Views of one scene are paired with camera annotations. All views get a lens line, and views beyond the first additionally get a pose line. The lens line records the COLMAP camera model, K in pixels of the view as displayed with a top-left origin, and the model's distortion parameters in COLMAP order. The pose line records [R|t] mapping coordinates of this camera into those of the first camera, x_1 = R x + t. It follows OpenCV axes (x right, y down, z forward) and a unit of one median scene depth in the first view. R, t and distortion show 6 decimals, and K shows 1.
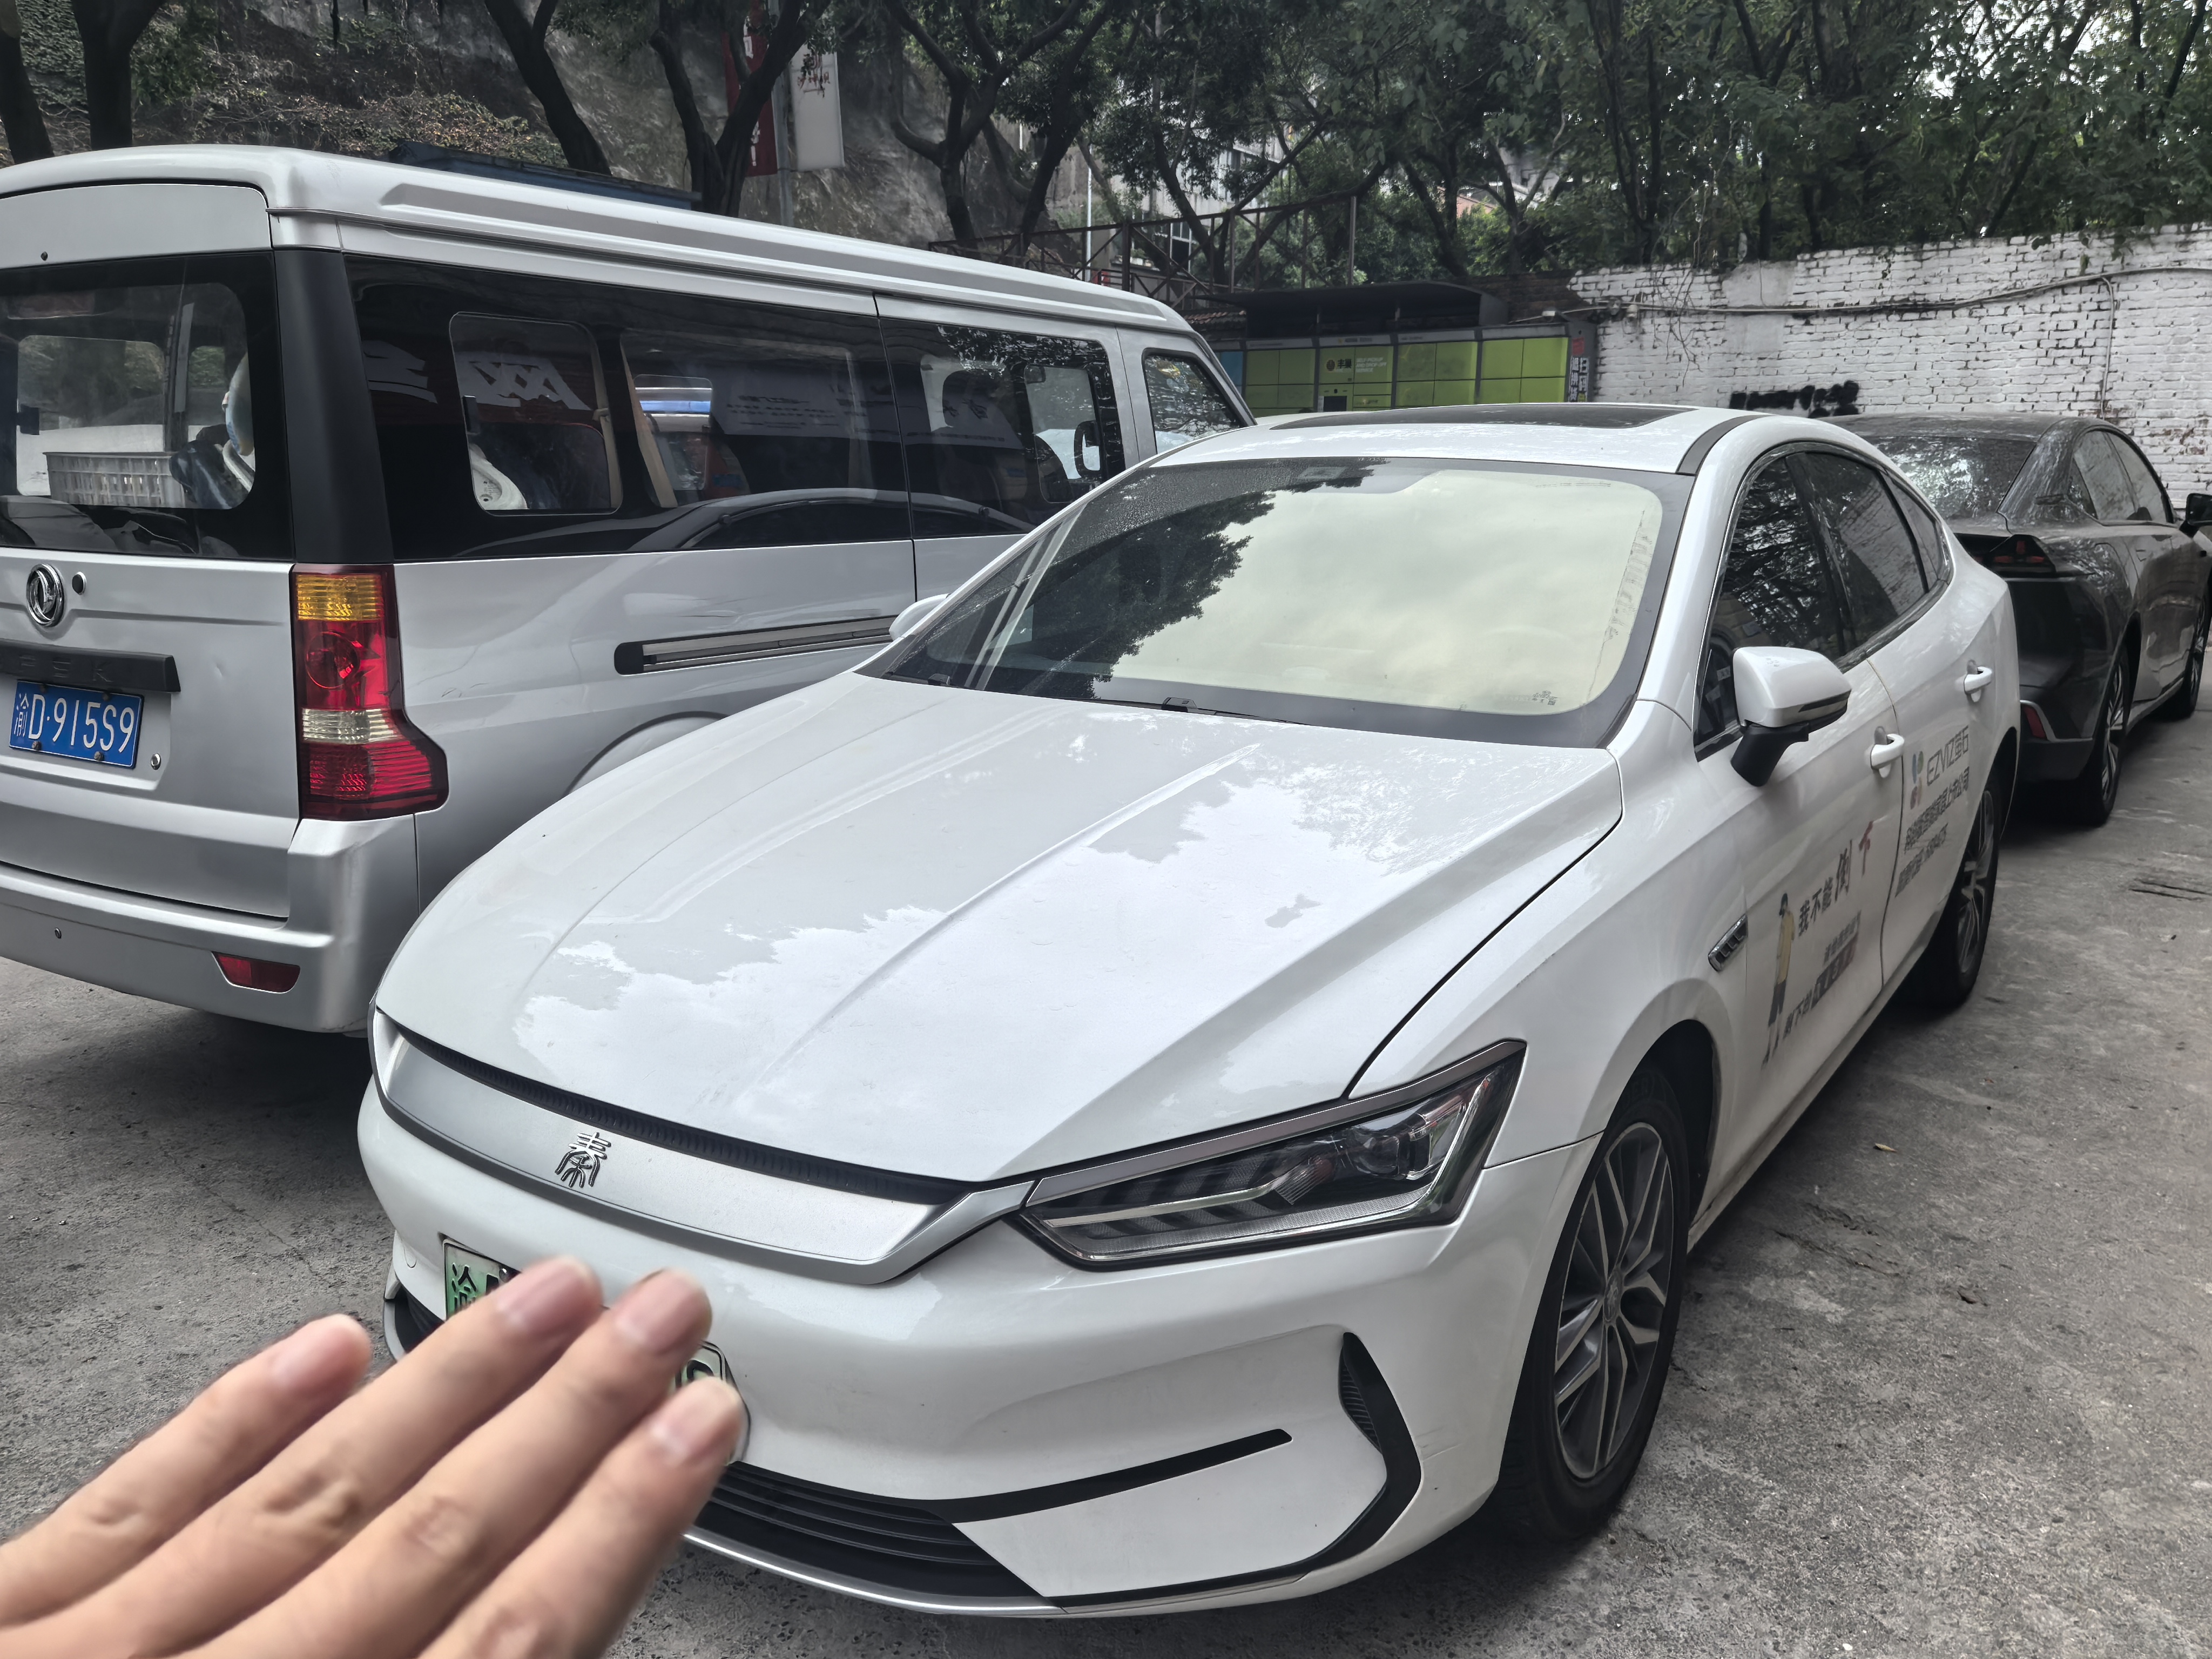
lens RADIAL K [[1746.3, 0, 1116.6], [0, 1746.3, 833.1], [0, 0, 1]] dist [0.027316, -0.009481]
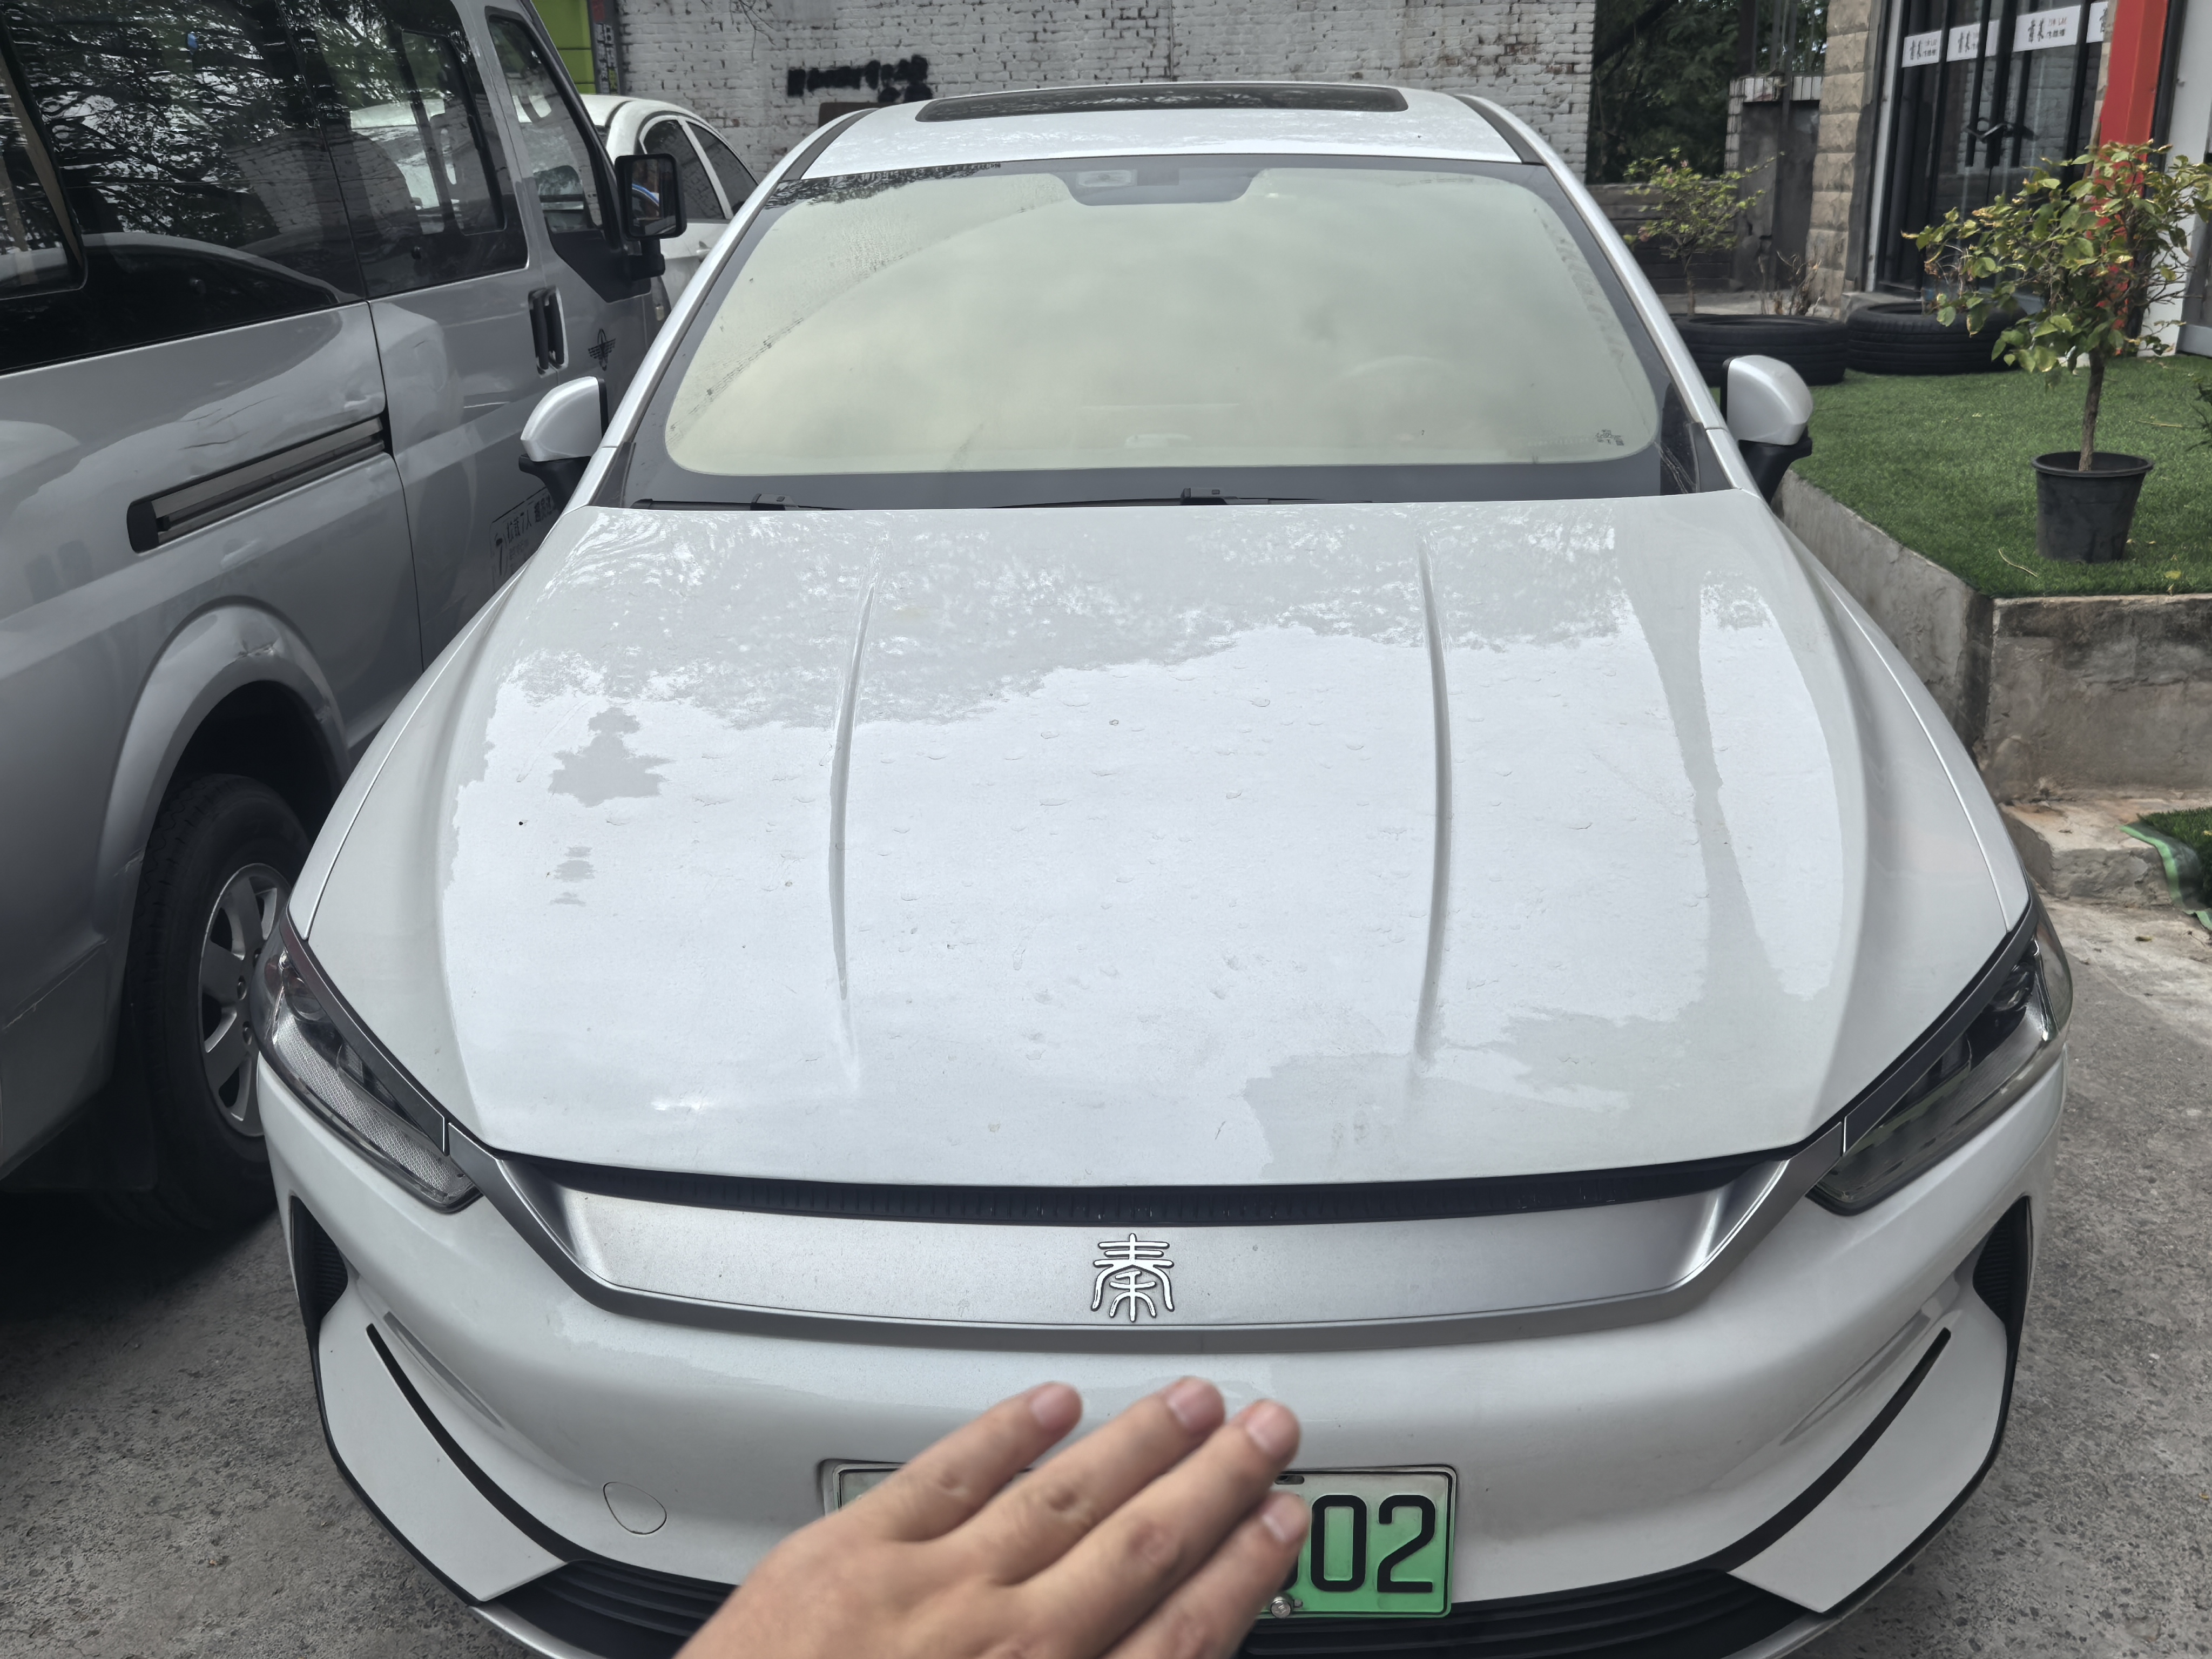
lens RADIAL K [[2026.3, 0, 1107.0], [0, 2026.3, 833.6], [0, 0, 1]] dist [0.039397, 0.000000]
pose [[0.841988, -0.198032, 0.501836, -0.103200], [0.140792, 0.978617, 0.149954, -0.014816], [-0.520801, -0.055605, 0.851865, 0.056033]]
